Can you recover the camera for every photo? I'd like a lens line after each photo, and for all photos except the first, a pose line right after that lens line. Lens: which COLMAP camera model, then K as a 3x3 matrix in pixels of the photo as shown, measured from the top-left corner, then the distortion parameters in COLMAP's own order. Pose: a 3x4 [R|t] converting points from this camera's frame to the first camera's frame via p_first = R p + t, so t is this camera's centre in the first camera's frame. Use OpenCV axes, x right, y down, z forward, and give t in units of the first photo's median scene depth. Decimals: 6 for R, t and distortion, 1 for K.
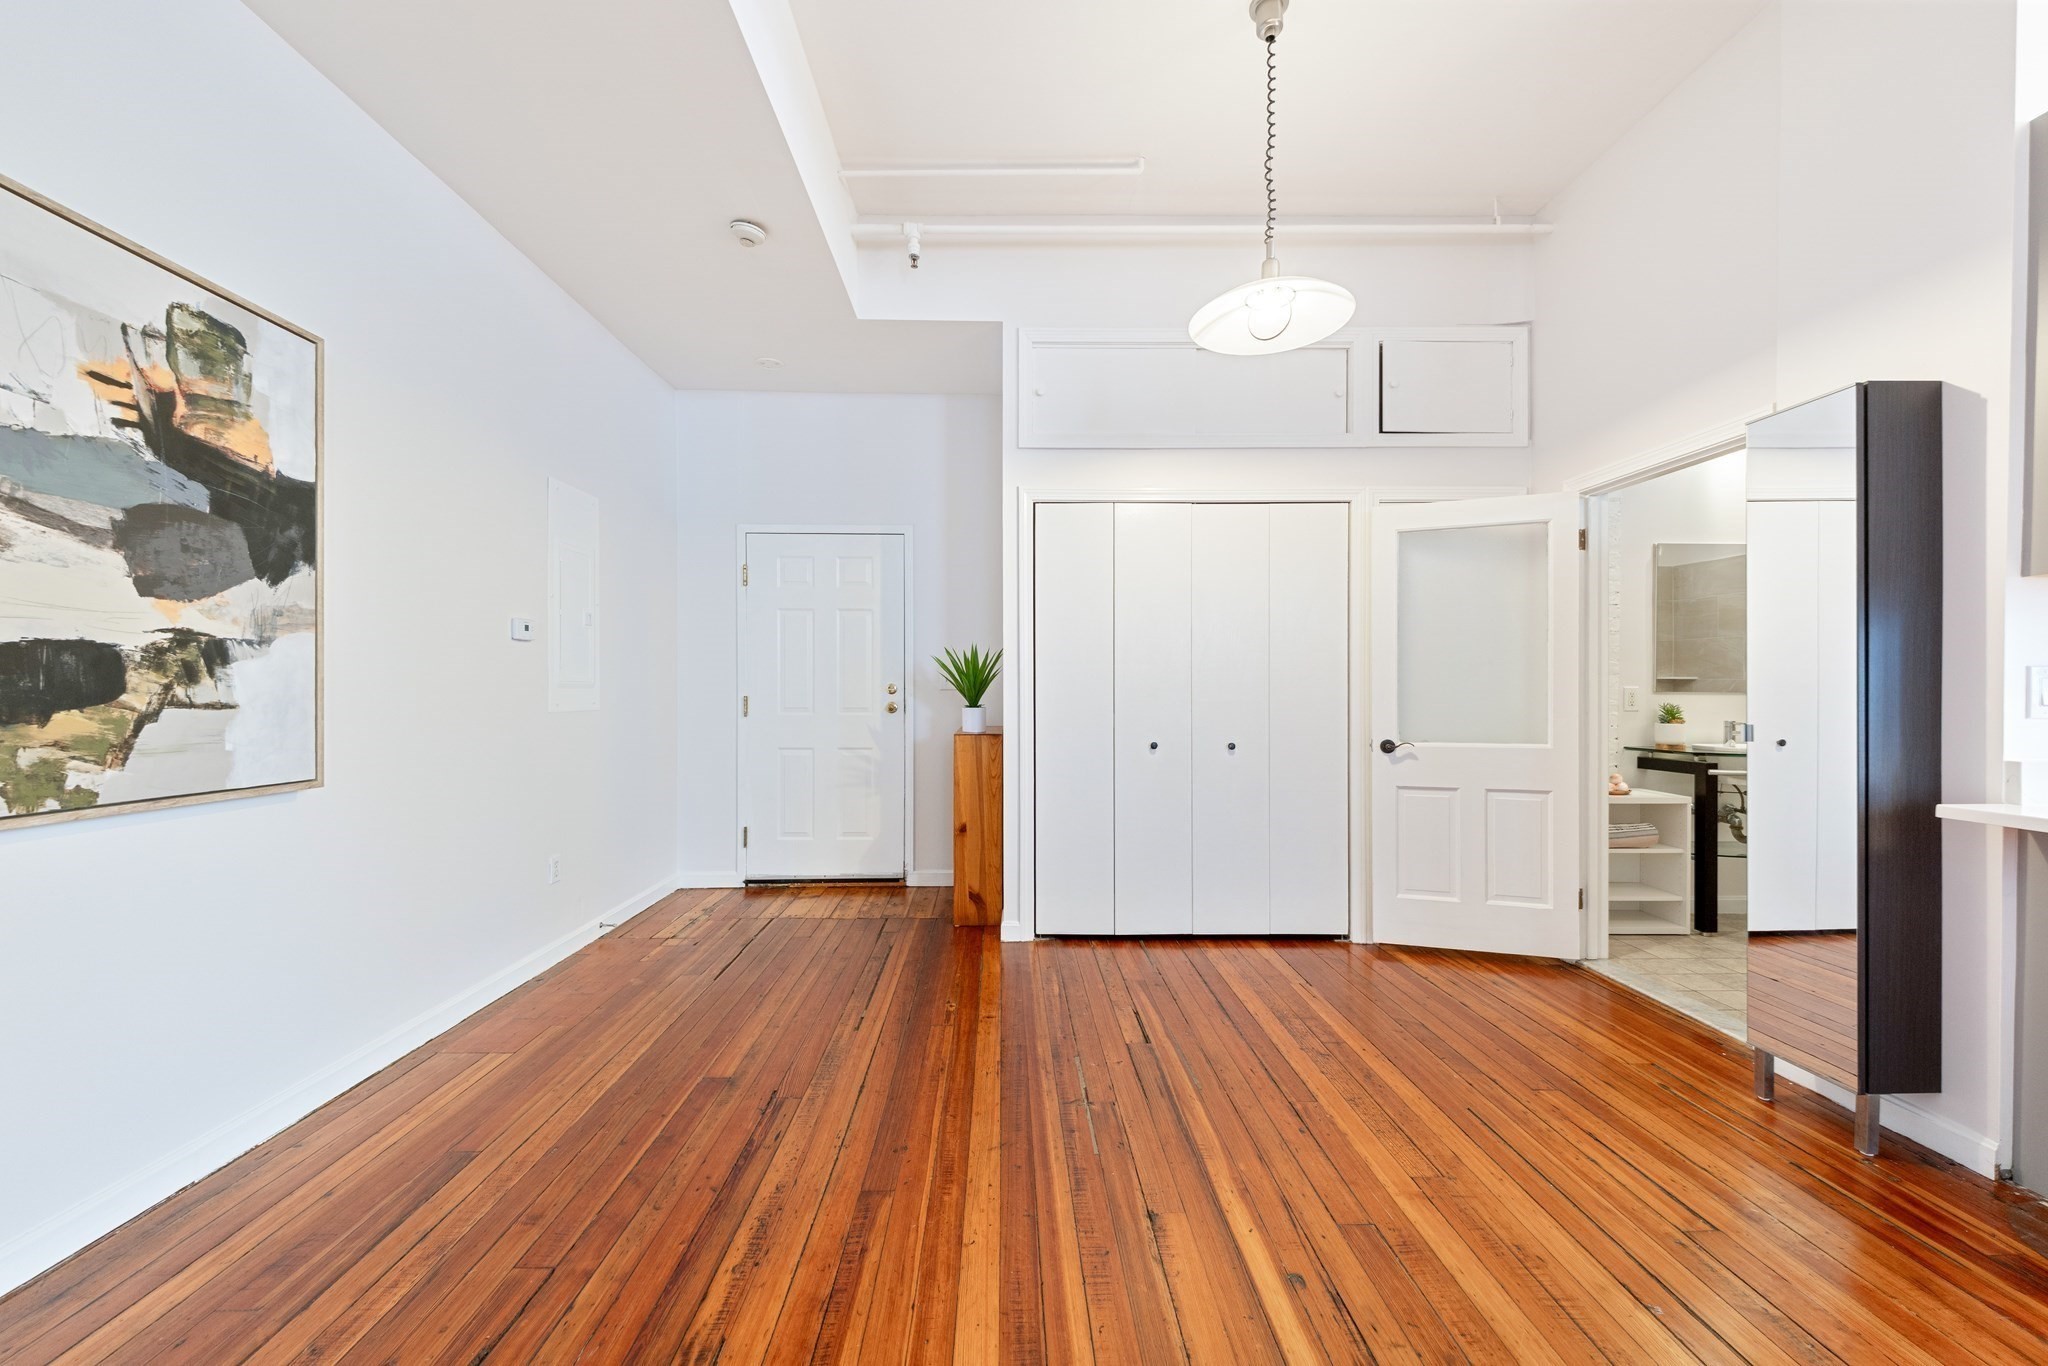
lens RADIAL K [[765.3, 0, 1019.8], [0, 765.3, 674.9], [0, 0, 1]] dist [0.000899, -0.000145]
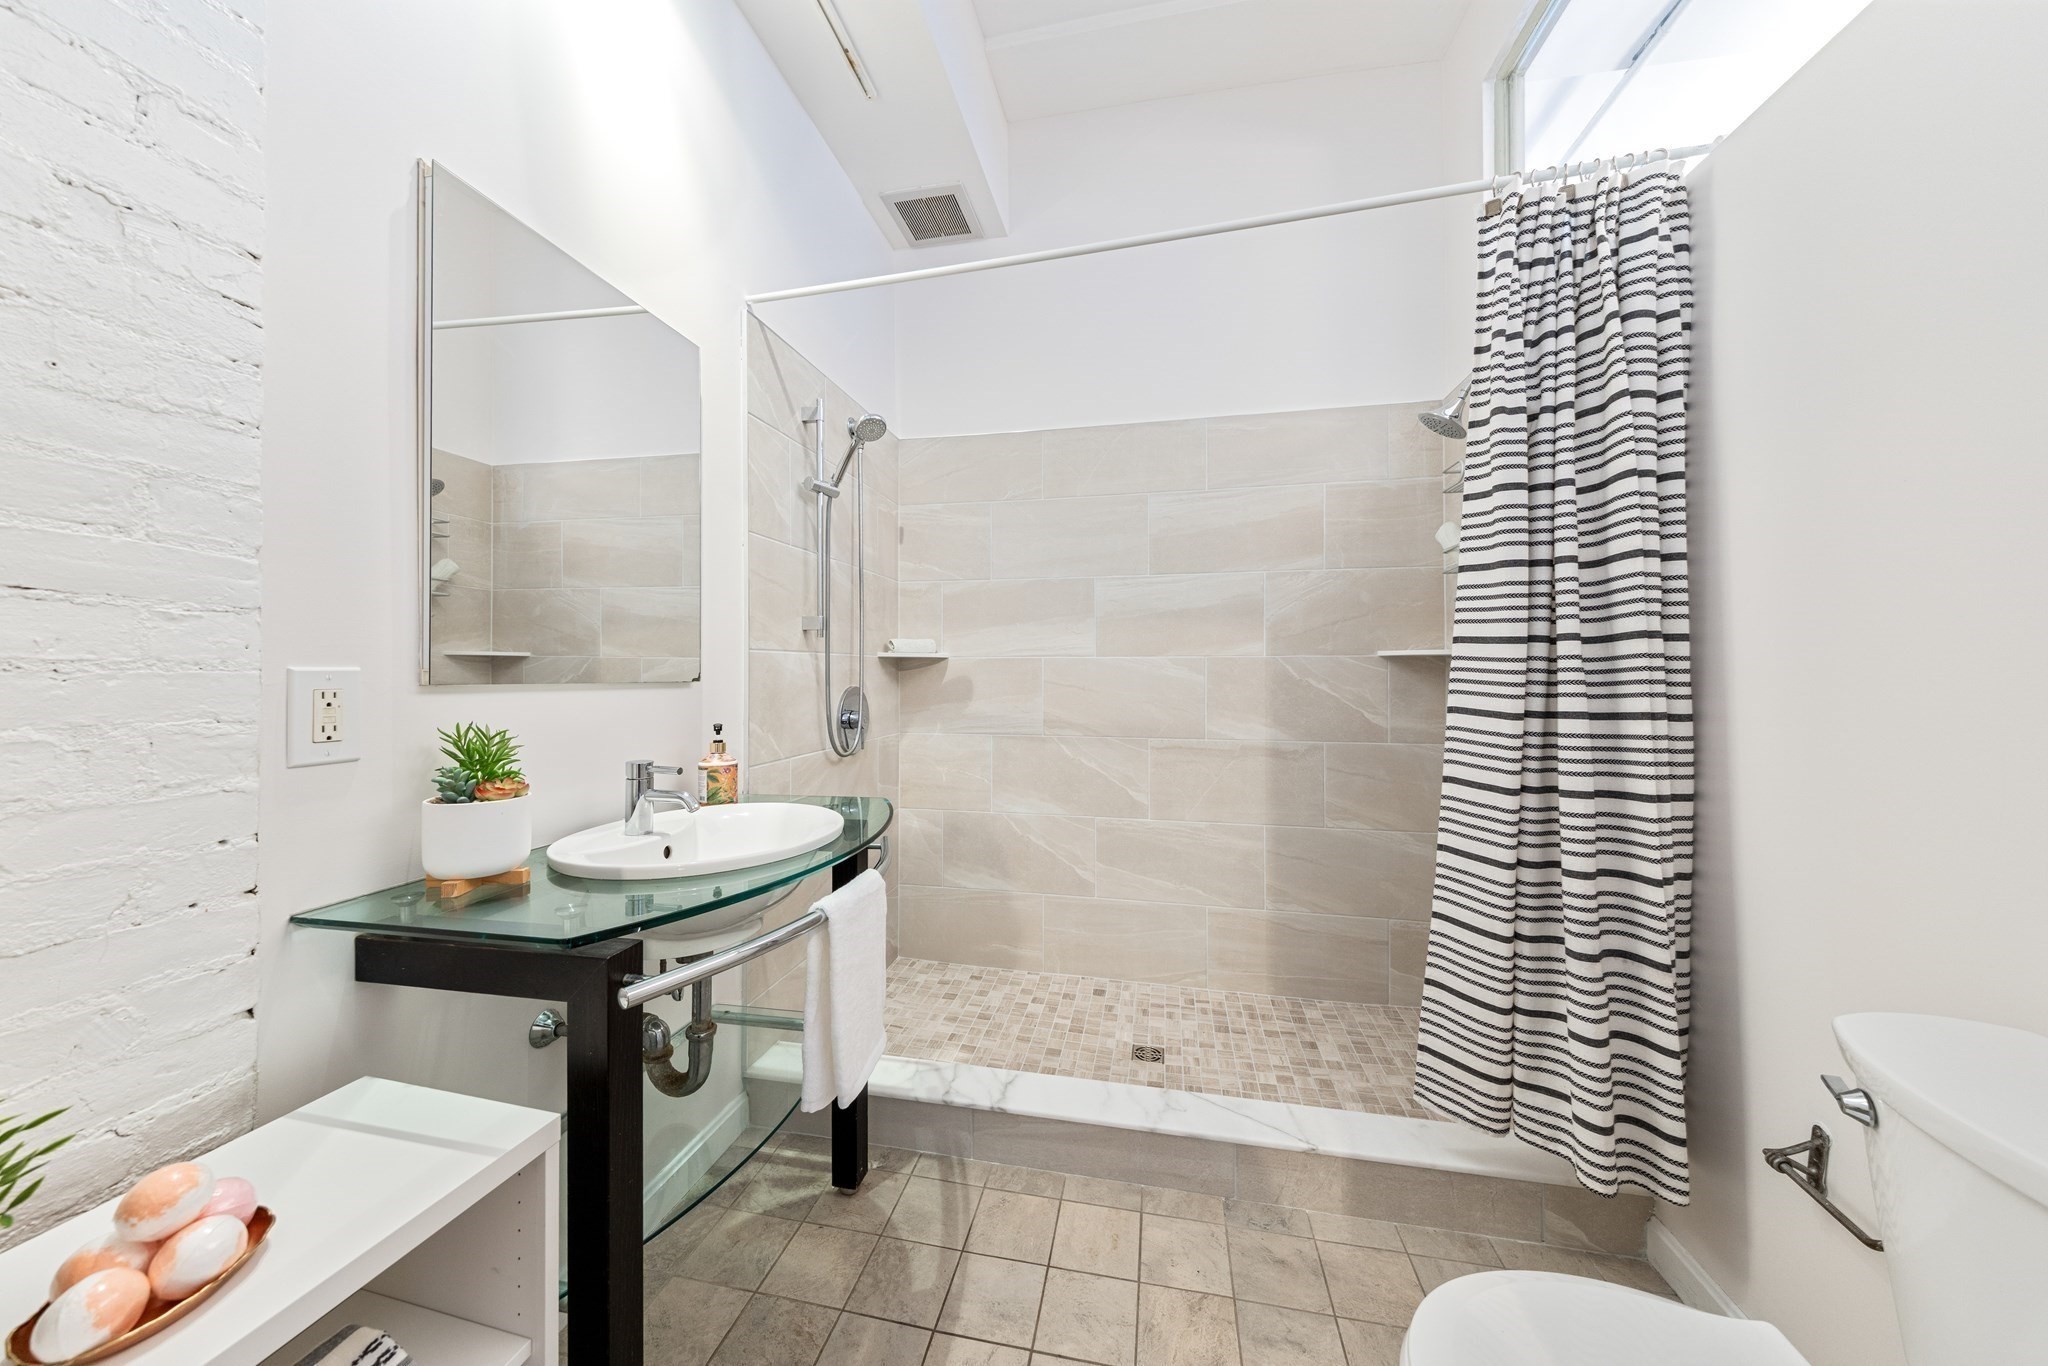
lens RADIAL K [[702.8, 0, 1025.2], [0, 702.8, 701.6], [0, 0, 1]] dist [-0.000222, -0.000091]
pose [[0.217401, -0.034457, 0.975474, 0.637637], [-0.022321, 0.998940, 0.040261, 0.012696], [-0.975827, -0.030526, 0.216402, 0.743367]]
